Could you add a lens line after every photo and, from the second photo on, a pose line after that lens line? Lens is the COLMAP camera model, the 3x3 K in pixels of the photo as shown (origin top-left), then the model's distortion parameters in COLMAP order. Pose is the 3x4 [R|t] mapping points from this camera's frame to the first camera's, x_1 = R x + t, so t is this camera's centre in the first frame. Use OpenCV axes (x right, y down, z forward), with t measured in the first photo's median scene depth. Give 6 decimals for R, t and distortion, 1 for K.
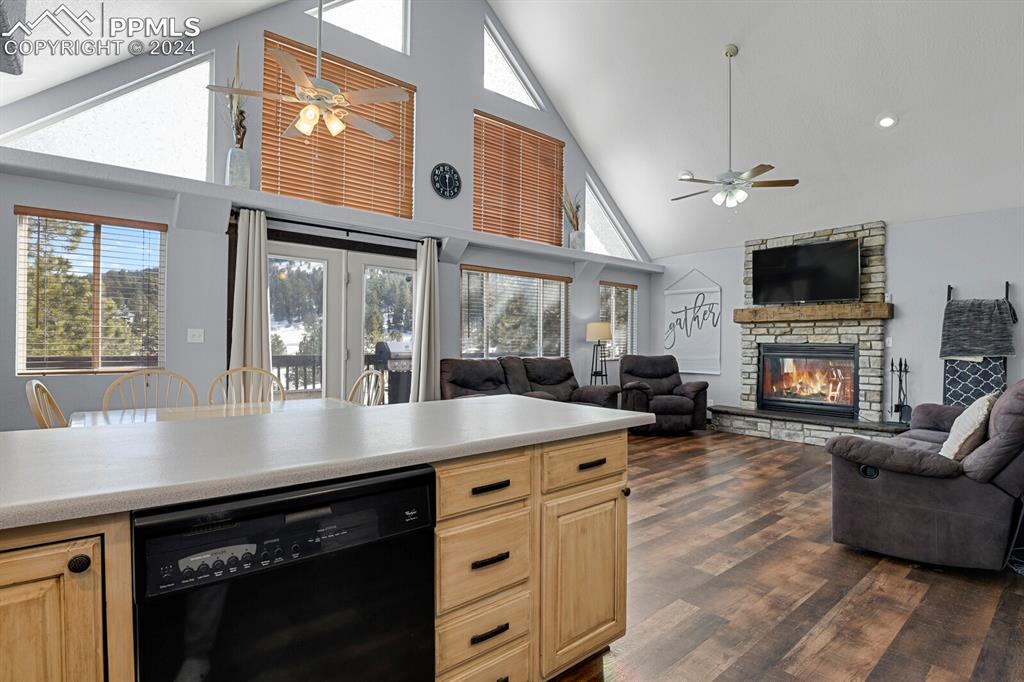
lens RADIAL K [[499.4, 0, 515.8], [0, 499.4, 343.0], [0, 0, 1]] dist [-0.023787, -0.005922]
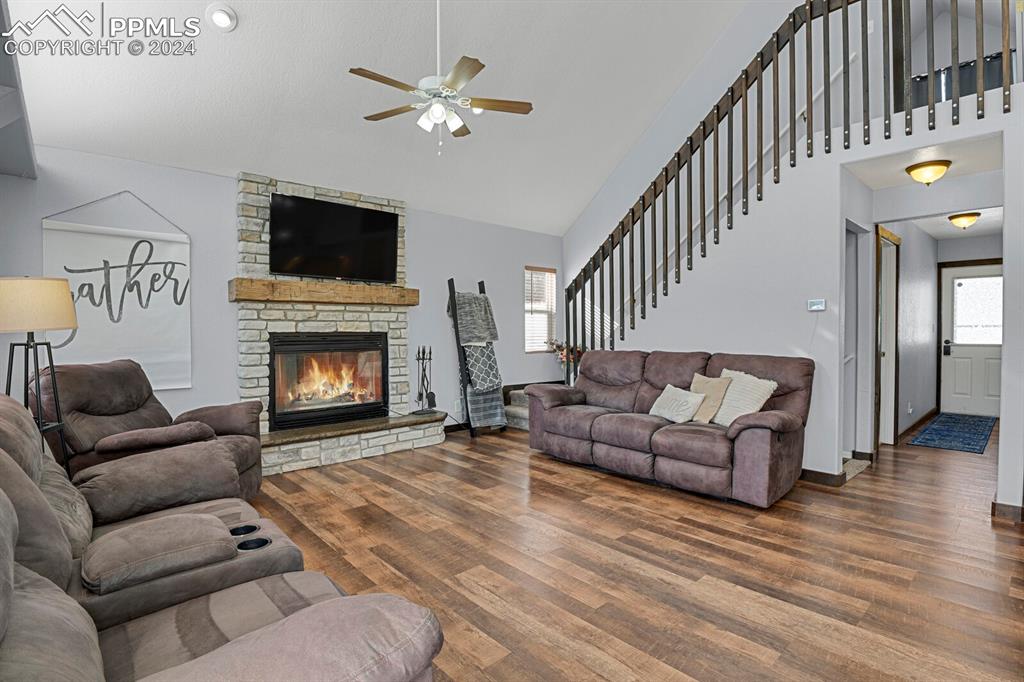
lens RADIAL K [[499.4, 0, 519.2], [0, 499.4, 343.2], [0, 0, 1]] dist [-0.023787, -0.005922]
pose [[-0.046441, -0.034150, 0.998337, -0.210993], [0.003358, 0.999404, 0.034343, -0.007886], [-0.998915, 0.004947, -0.046298, 0.756328]]
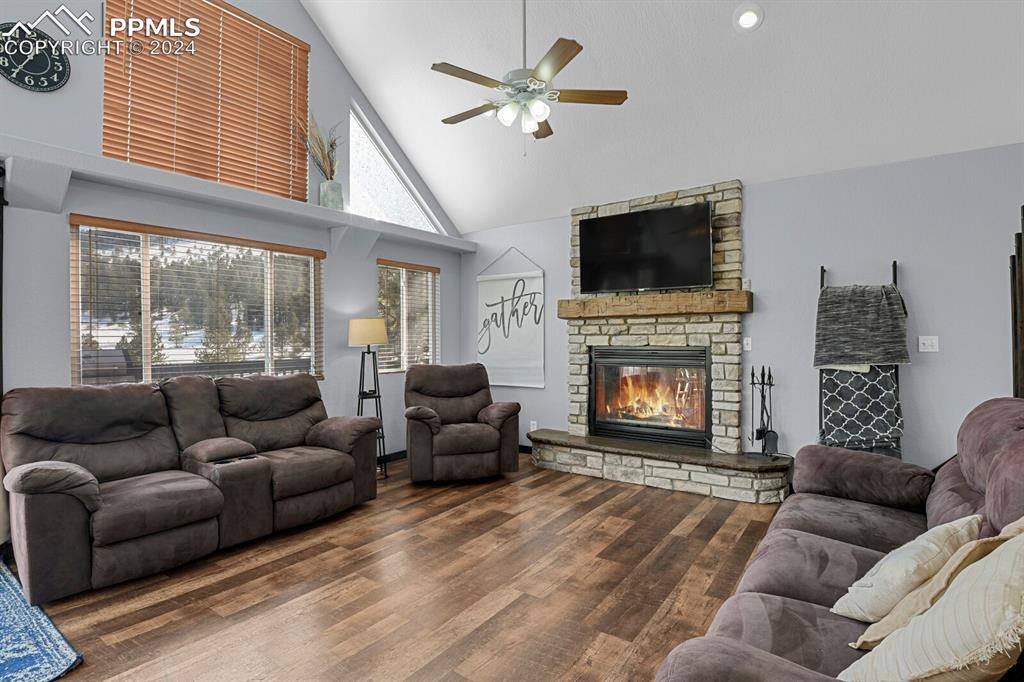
lens RADIAL K [[499.4, 0, 517.3], [0, 499.4, 341.5], [0, 0, 1]] dist [-0.023787, -0.005922]
pose [[0.968191, -0.013390, 0.249855, 0.216844], [0.012275, 0.999907, 0.006020, -0.013250], [-0.249913, -0.002761, 0.968264, 0.332475]]
